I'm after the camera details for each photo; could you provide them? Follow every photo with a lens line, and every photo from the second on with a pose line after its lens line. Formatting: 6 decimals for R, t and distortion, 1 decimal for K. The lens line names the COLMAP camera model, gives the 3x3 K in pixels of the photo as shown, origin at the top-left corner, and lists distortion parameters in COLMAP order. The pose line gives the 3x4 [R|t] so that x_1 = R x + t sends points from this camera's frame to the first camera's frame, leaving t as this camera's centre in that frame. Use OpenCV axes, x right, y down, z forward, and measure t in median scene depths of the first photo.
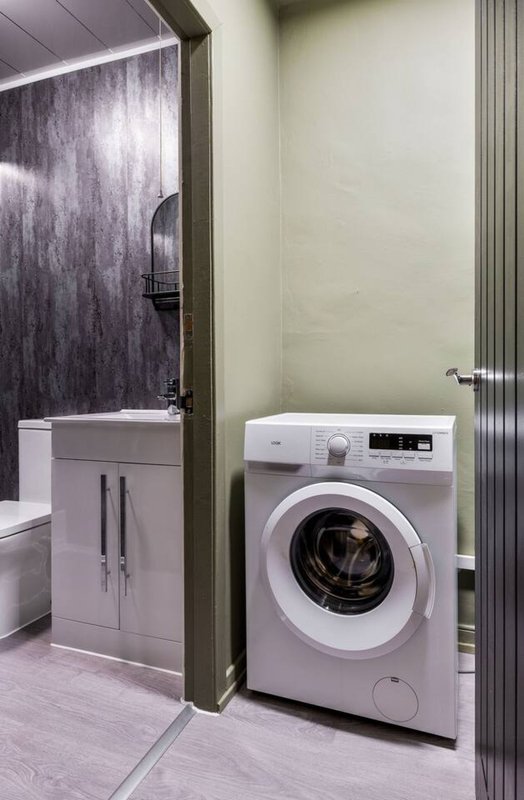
lens RADIAL K [[526.2, 0, 262.3], [0, 526.2, 383.7], [0, 0, 1]] dist [-0.001655, -0.001221]
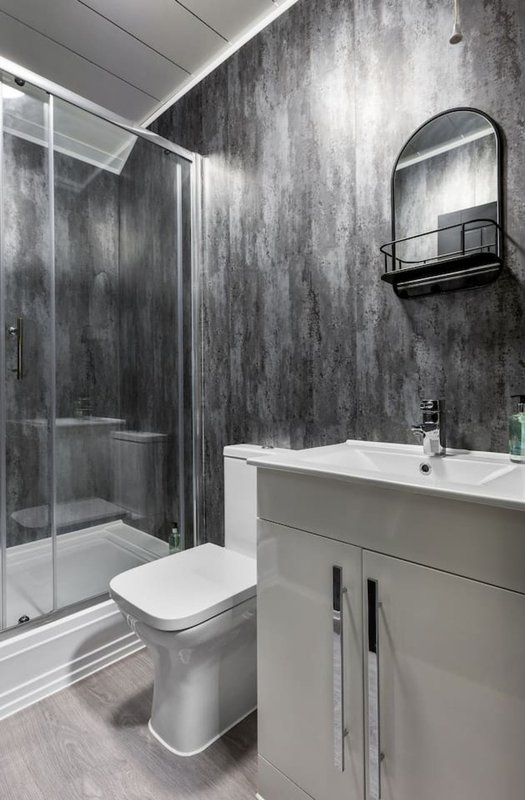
lens RADIAL K [[419.1, 0, 263.1], [0, 419.1, 389.3], [0, 0, 1]] dist [0.010191, 0.000074]
pose [[0.925357, -0.003708, -0.379079, -0.149560], [0.001802, 0.999984, -0.005381, -0.018025], [0.379093, 0.004297, 0.925349, 0.399375]]
